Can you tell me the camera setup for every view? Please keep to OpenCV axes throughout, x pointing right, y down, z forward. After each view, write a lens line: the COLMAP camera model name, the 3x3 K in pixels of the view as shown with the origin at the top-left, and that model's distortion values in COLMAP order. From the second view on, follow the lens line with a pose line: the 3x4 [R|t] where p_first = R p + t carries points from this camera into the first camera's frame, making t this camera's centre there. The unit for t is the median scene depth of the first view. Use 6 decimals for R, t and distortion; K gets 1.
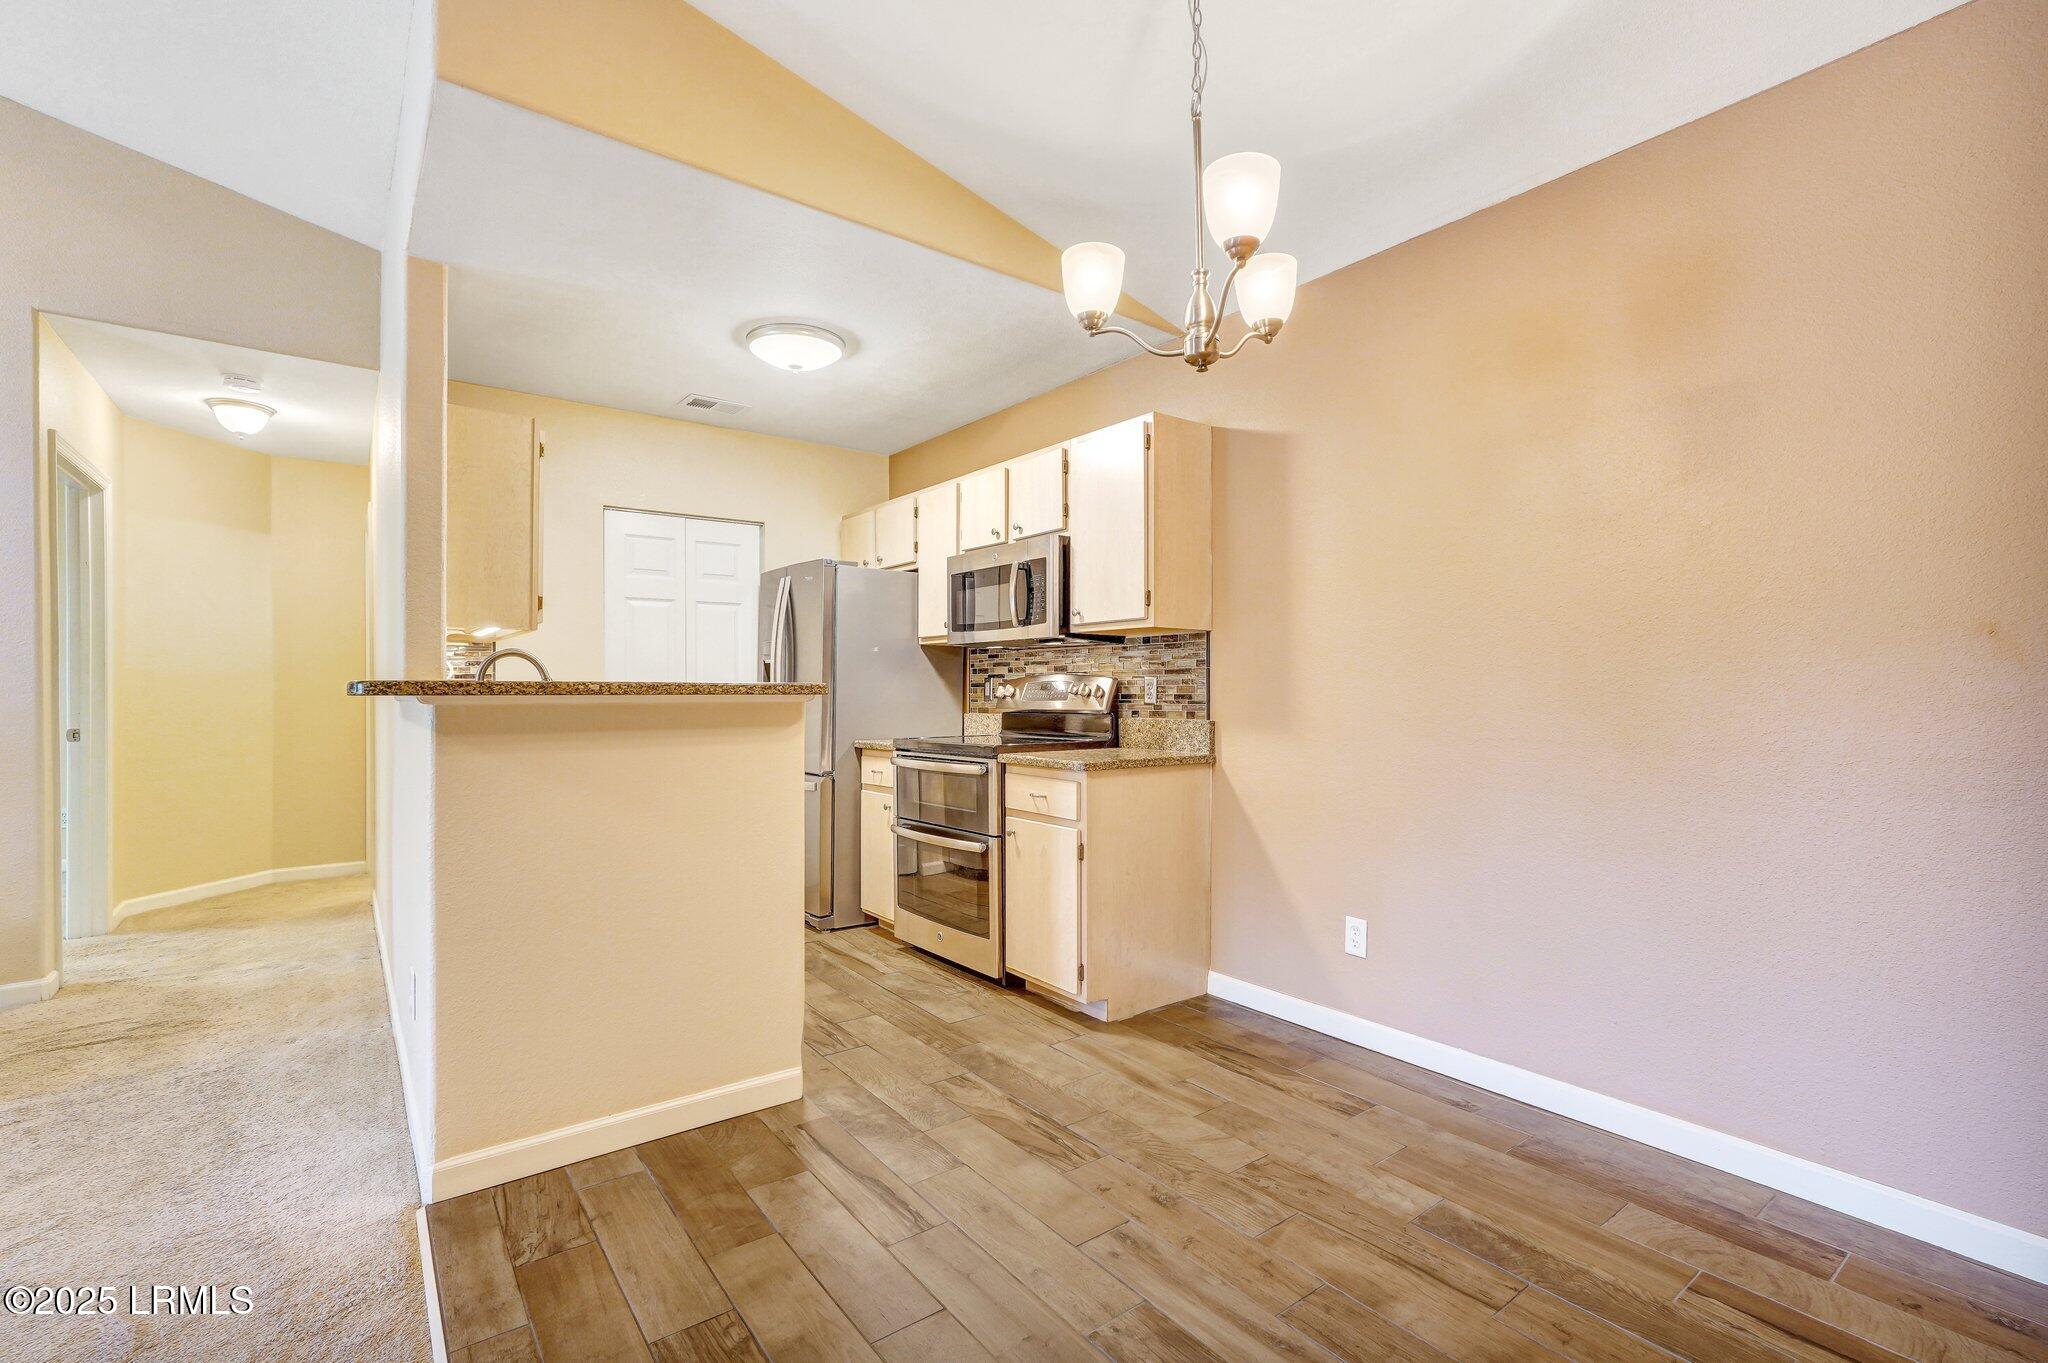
lens RADIAL K [[903.3, 0, 1015.3], [0, 903.3, 685.1], [0, 0, 1]] dist [-0.009468, 0.005644]
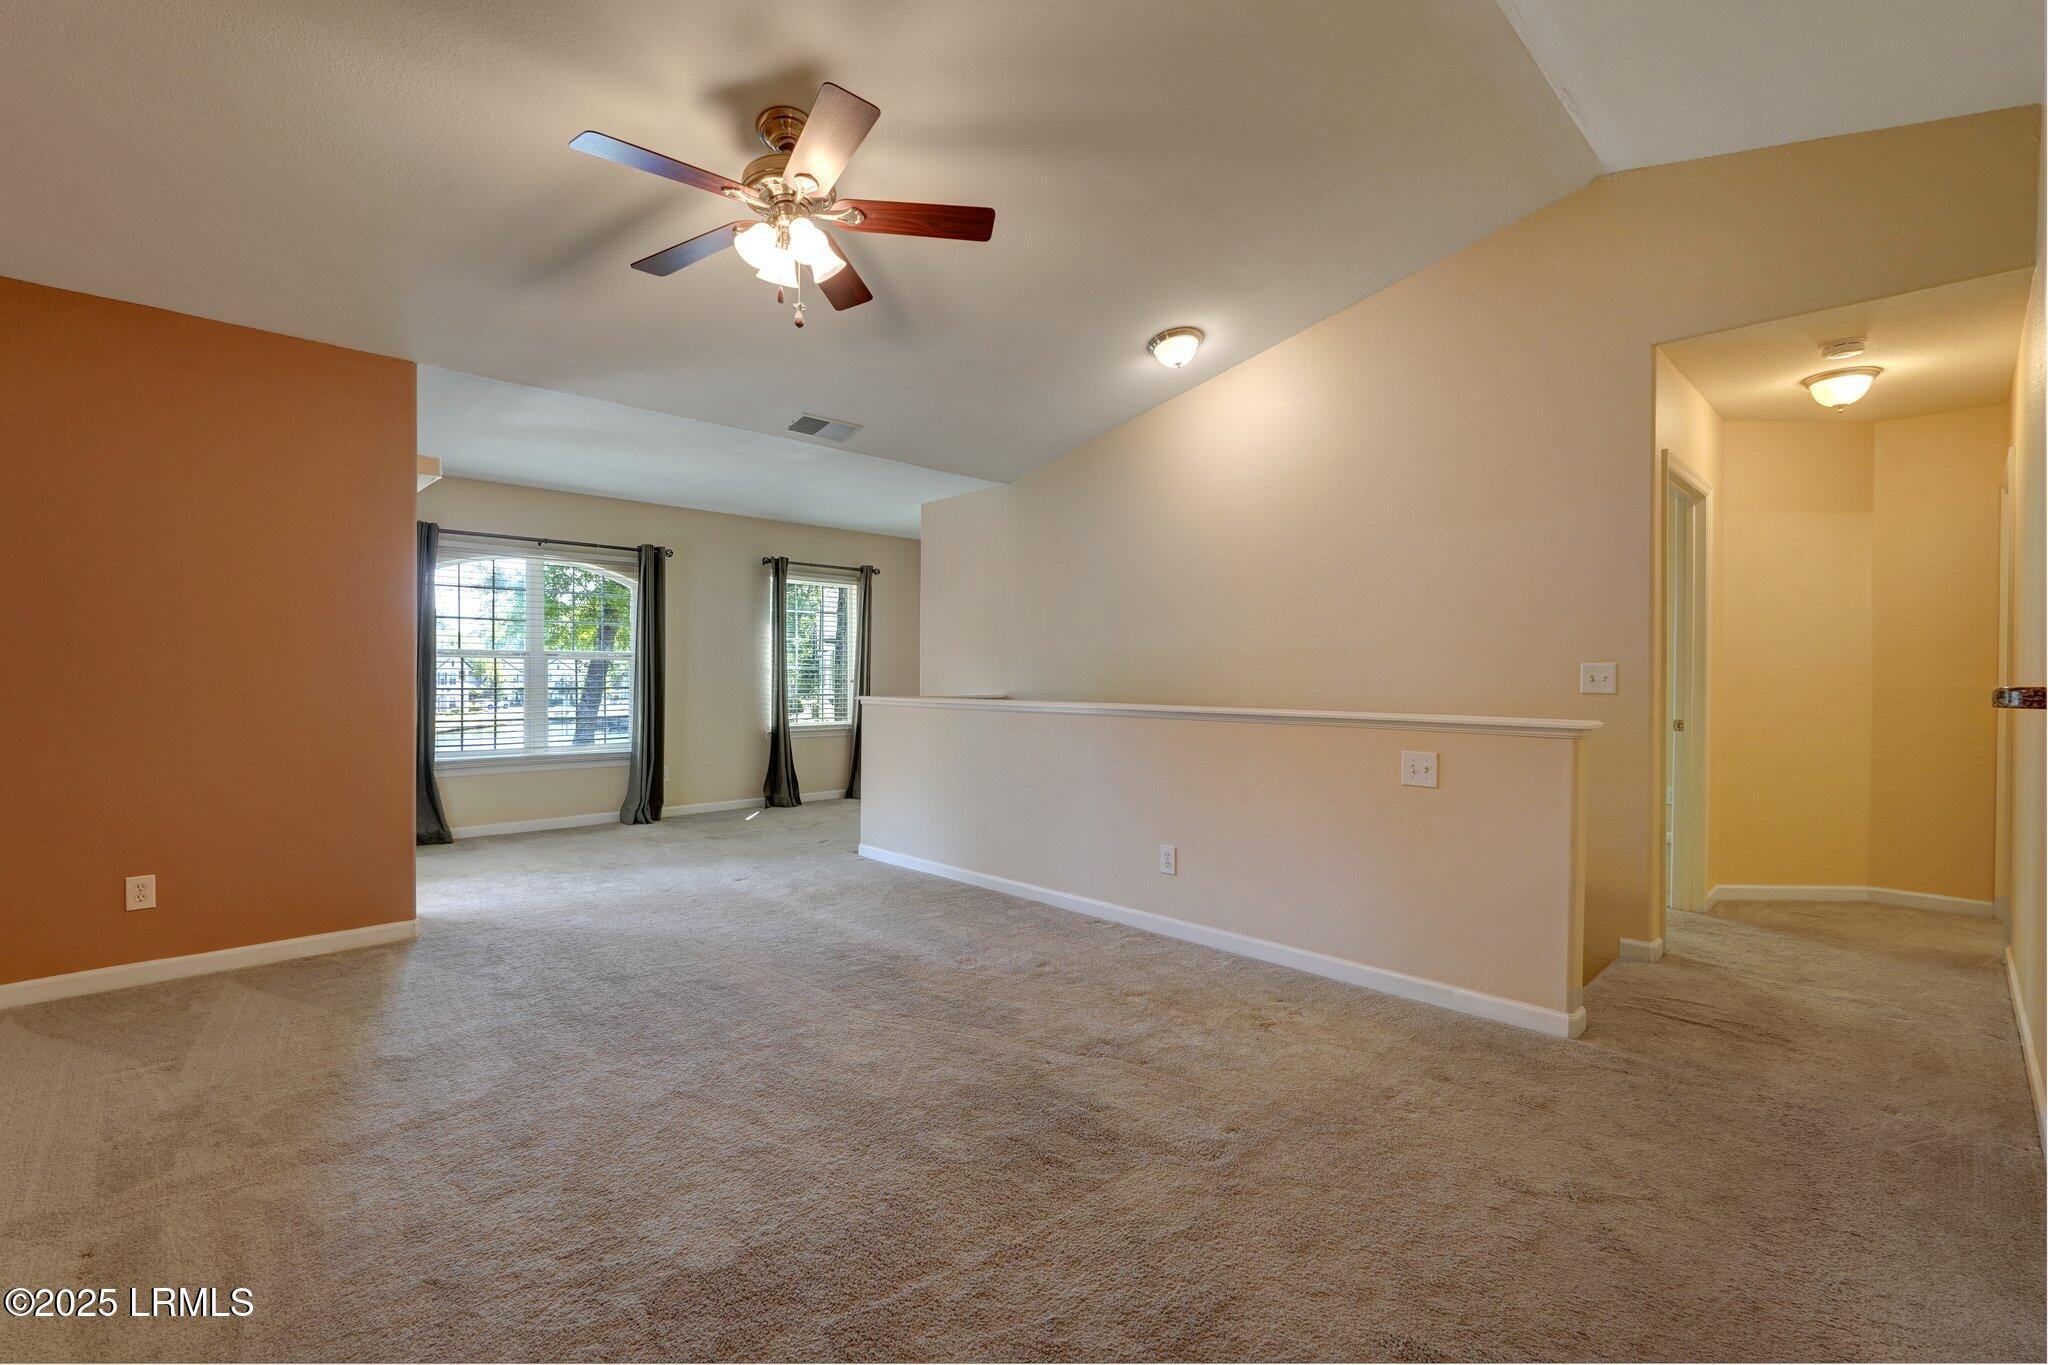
lens RADIAL K [[903.3, 0, 1015.3], [0, 903.3, 686.1], [0, 0, 1]] dist [-0.009468, 0.005644]
pose [[0.121279, 0.015457, -0.992498, -0.067648], [-0.003465, 0.999879, 0.015148, -0.006749], [0.992612, 0.001602, 0.121318, 0.077251]]
